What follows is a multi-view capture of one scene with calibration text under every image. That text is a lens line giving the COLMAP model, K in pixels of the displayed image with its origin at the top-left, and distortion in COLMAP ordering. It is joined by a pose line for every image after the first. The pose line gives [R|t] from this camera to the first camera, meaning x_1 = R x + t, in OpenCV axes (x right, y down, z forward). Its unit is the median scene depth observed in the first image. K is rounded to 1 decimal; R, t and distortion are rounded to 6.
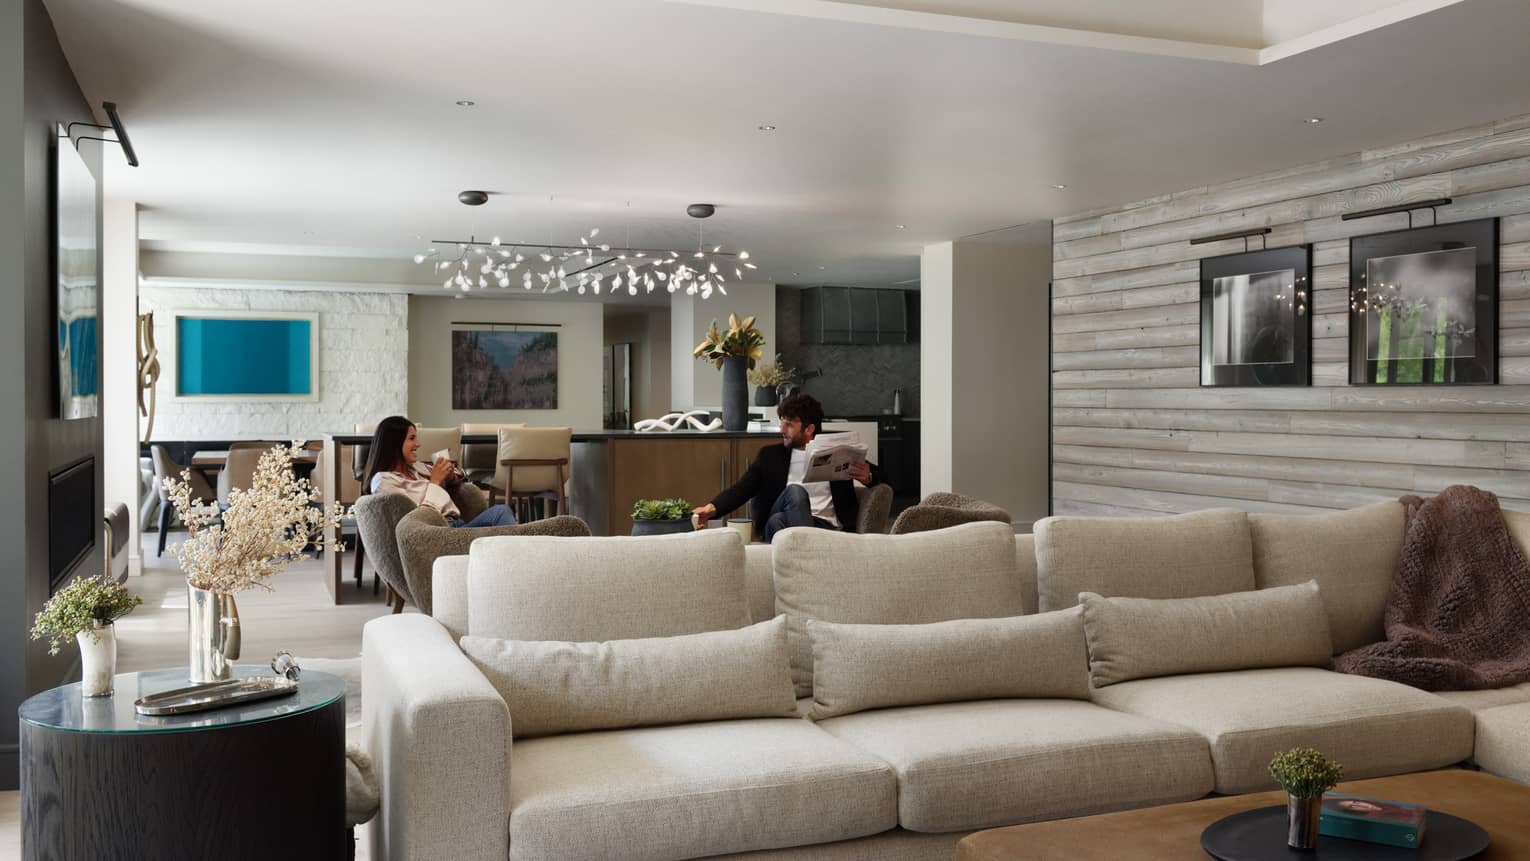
lens RADIAL K [[1394.6, 0, 765.0], [0, 1394.6, 430.5], [0, 0, 1]] dist [-0.001469, 0.000103]
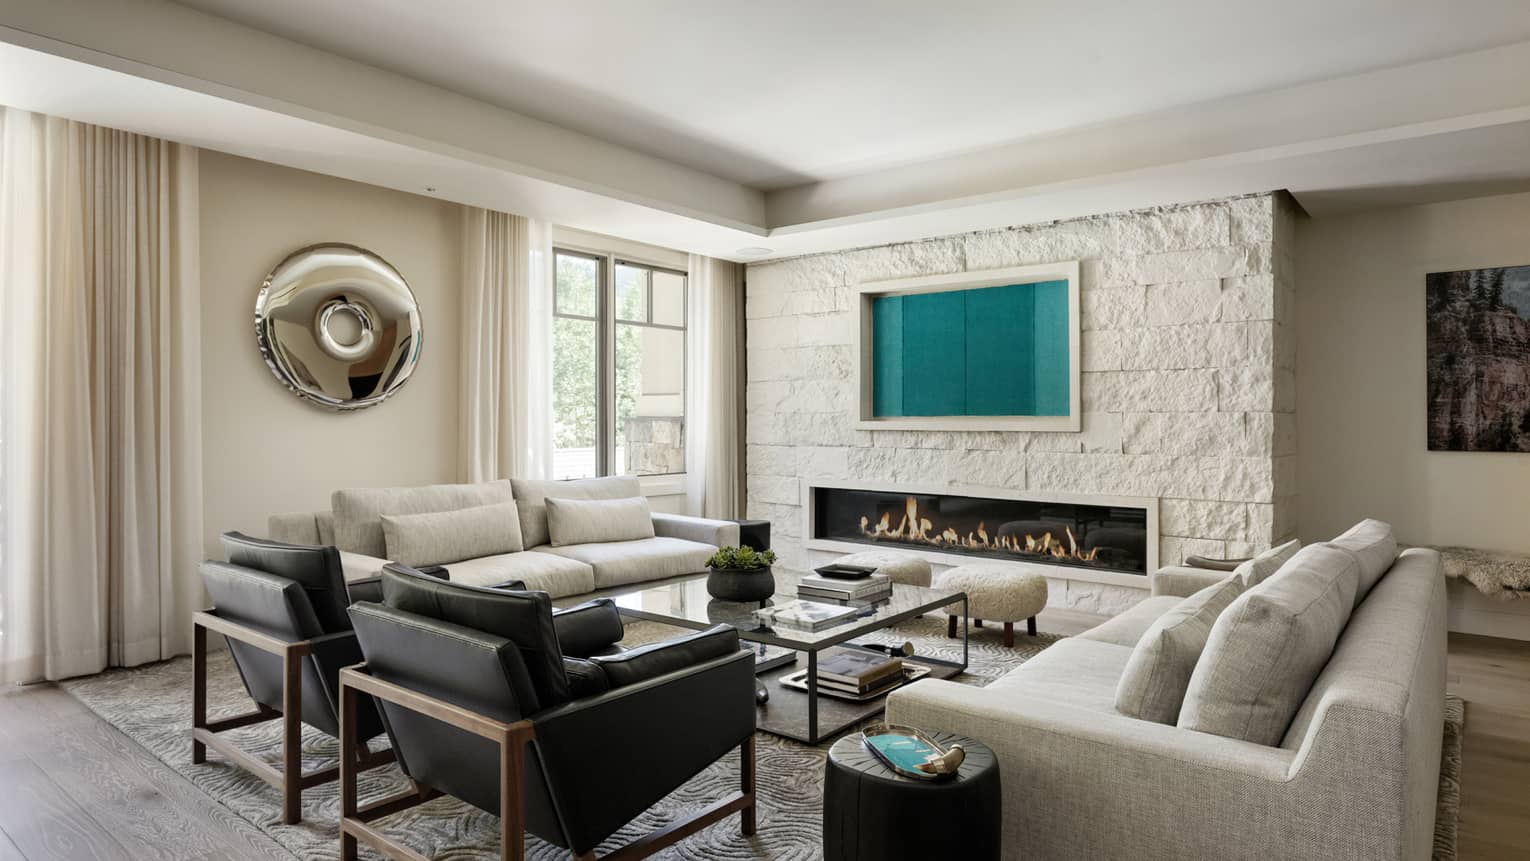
lens RADIAL K [[889.7, 0, 765.0], [0, 889.7, 430.5], [0, 0, 1]] dist [0.000849, -0.000184]
pose [[0.494998, 0.007994, -0.868858, -0.087490], [-0.023643, 0.999711, -0.004272, -0.016411], [0.868573, 0.022657, 0.495044, 0.725948]]
